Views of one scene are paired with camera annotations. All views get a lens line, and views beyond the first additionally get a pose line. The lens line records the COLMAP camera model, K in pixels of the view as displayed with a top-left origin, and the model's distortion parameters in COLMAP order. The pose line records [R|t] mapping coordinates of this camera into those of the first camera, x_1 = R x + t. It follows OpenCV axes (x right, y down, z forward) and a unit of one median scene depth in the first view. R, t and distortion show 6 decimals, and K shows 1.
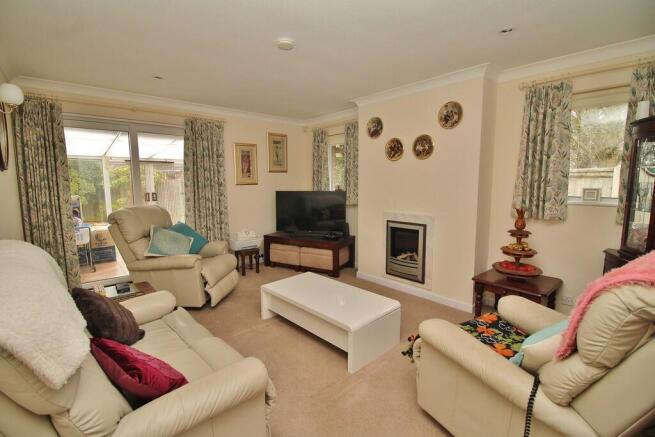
lens RADIAL K [[295.9, 0, 327.5], [0, 295.9, 218.5], [0, 0, 1]] dist [0.001417, 0.000034]
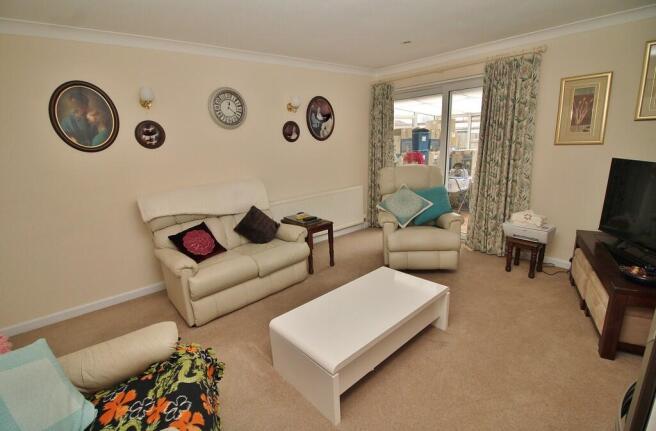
lens RADIAL K [[307.3, 0, 328.0], [0, 307.3, 215.5], [0, 0, 1]] dist [0.000125, -0.000178]
pose [[0.004208, 0.253356, -0.967364, 0.956446], [-0.081400, 0.964249, 0.252186, -0.221734], [0.996673, 0.077683, 0.024681, 1.160052]]
